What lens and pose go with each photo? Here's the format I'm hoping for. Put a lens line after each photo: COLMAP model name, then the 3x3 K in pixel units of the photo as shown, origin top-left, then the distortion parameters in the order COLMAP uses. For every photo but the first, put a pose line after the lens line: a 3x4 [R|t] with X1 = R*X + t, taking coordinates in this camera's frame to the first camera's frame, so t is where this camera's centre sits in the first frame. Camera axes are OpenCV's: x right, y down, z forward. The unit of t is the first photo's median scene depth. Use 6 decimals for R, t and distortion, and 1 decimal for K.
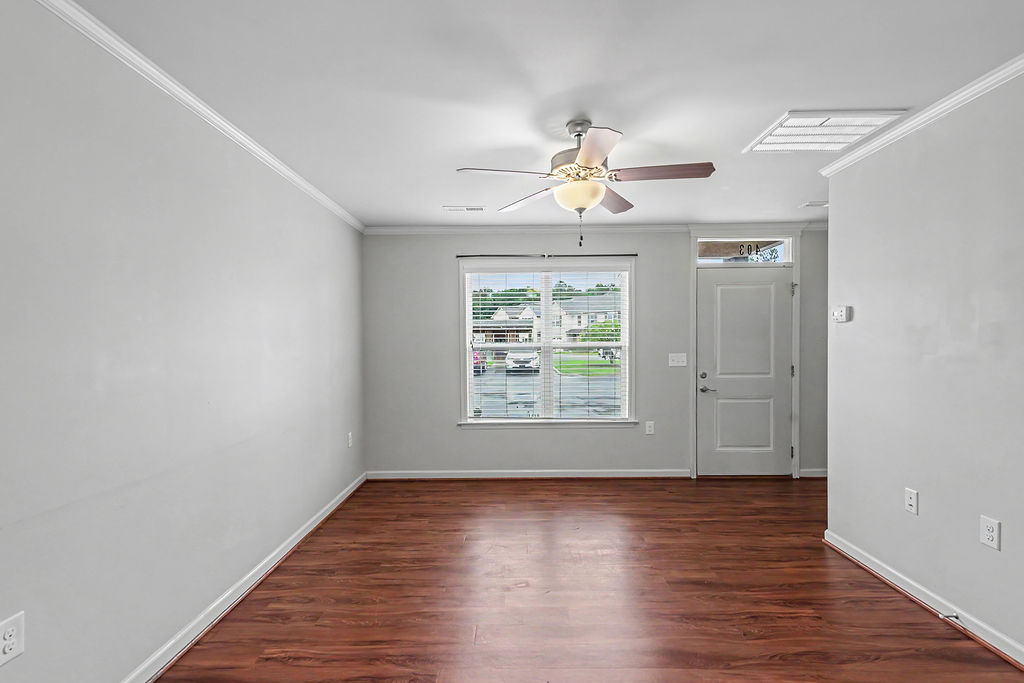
lens RADIAL K [[463.9, 0, 512.7], [0, 463.9, 357.4], [0, 0, 1]] dist [-0.000520, -0.000062]
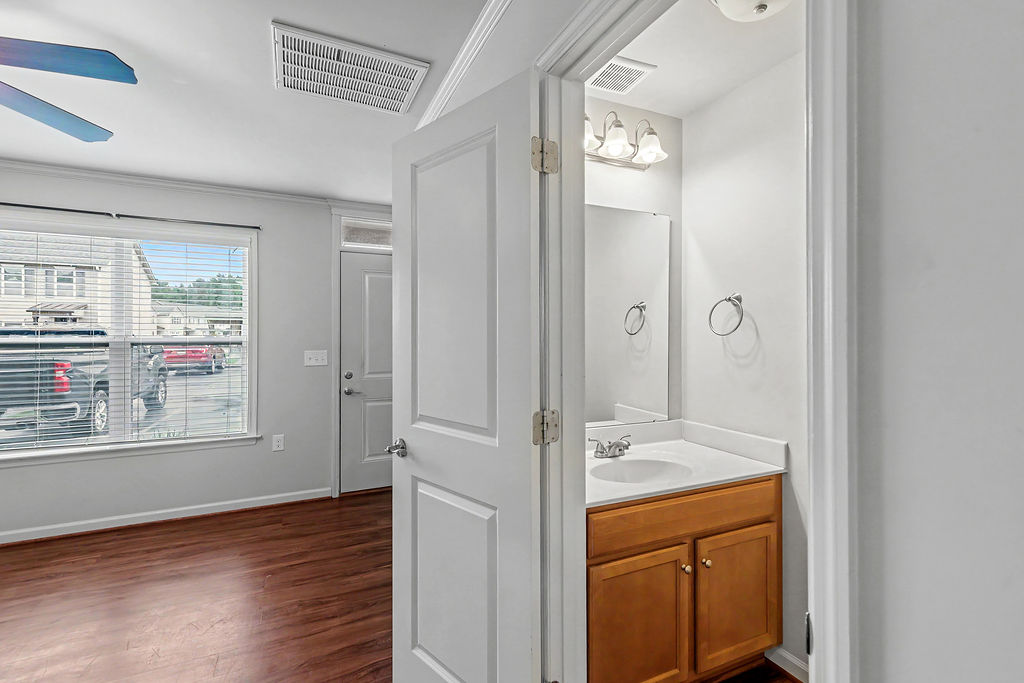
lens RADIAL K [[452.4, 0, 515.9], [0, 452.4, 339.7], [0, 0, 1]] dist [0.001421, 0.000193]
pose [[0.894088, 0.004294, 0.447871, 0.315417], [0.008189, 0.999630, -0.025932, -0.003667], [-0.447816, 0.026853, 0.893722, 0.104677]]
